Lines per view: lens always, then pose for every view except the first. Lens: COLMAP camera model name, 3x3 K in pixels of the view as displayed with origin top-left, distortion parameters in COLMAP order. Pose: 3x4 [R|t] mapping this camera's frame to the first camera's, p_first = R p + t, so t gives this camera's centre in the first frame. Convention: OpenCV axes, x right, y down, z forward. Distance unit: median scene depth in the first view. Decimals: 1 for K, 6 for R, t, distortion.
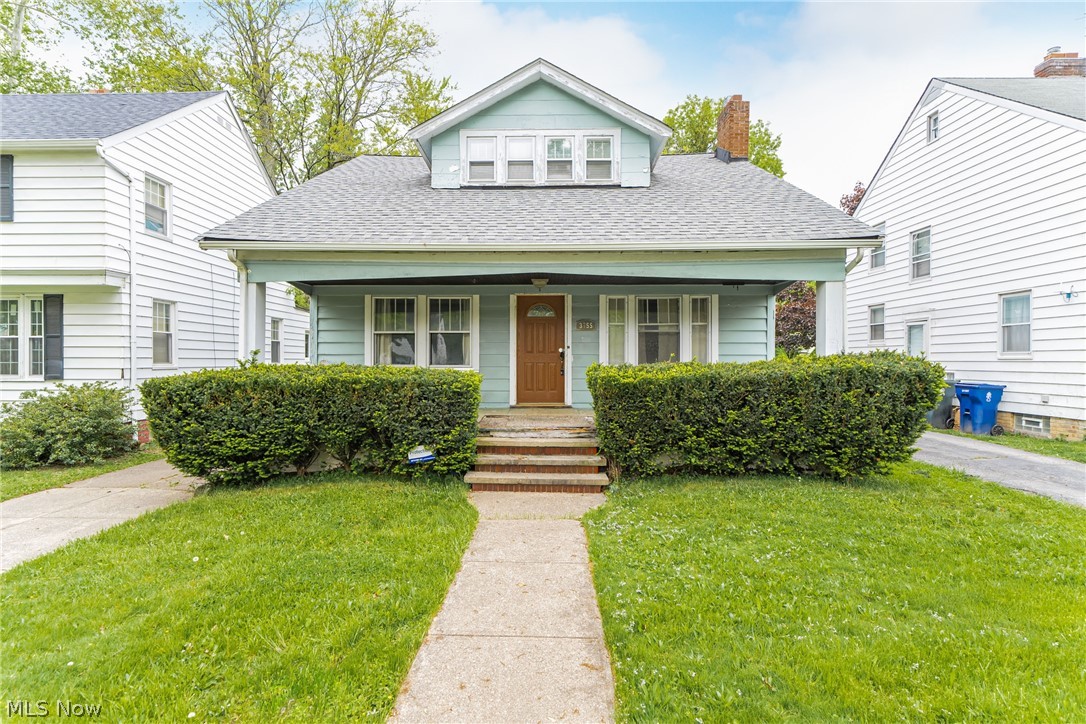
lens RADIAL K [[538.4, 0, 538.3], [0, 538.4, 367.3], [0, 0, 1]] dist [-0.000654, 0.000575]
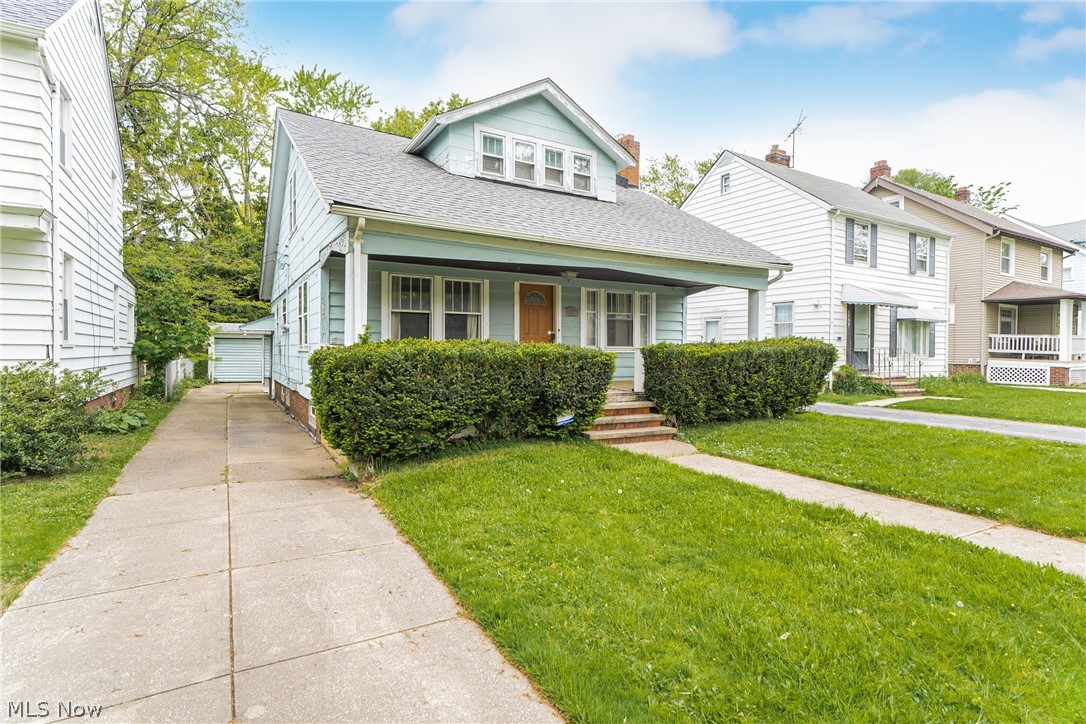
lens RADIAL K [[549.6, 0, 541.7], [0, 549.6, 355.3], [0, 0, 1]] dist [0.003081, 0.000599]
pose [[0.851823, 0.000437, 0.523830, -0.603649], [0.000531, 0.999998, -0.001698, 0.018858], [-0.523830, 0.001724, 0.851821, 0.007096]]
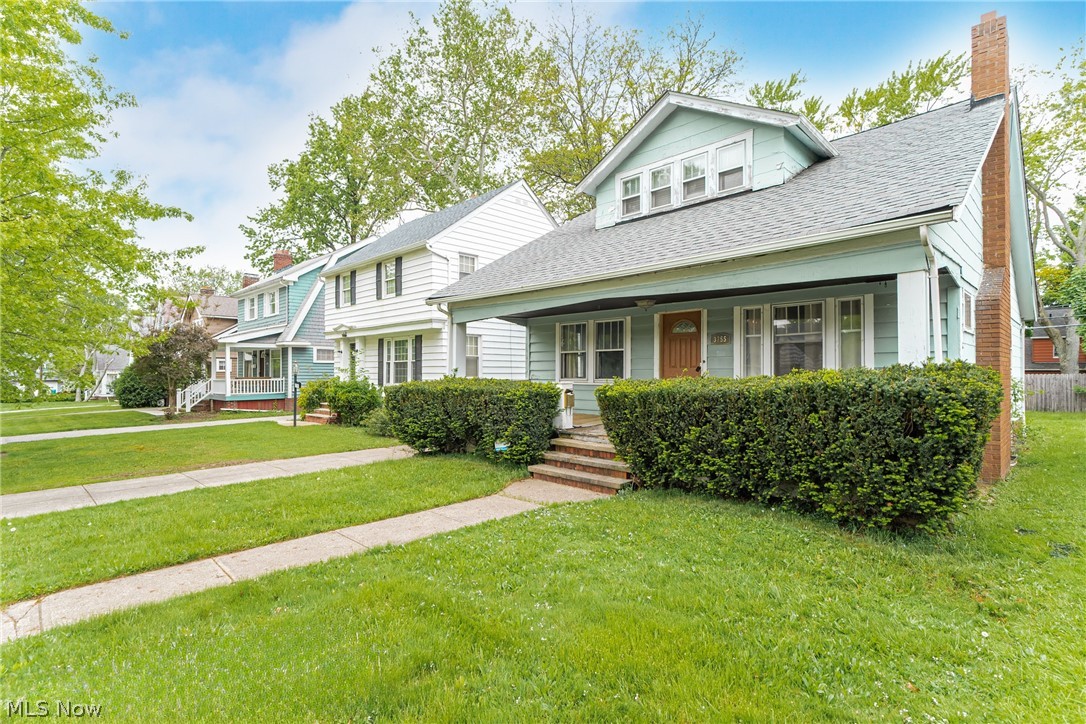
lens RADIAL K [[538.4, 0, 538.3], [0, 538.4, 367.3], [0, 0, 1]] dist [-0.000654, 0.000575]
pose [[0.718362, -0.010201, -0.695595, 0.536160], [-0.005806, 0.999770, -0.020657, -0.004030], [0.695645, 0.018878, 0.718138, 0.064441]]
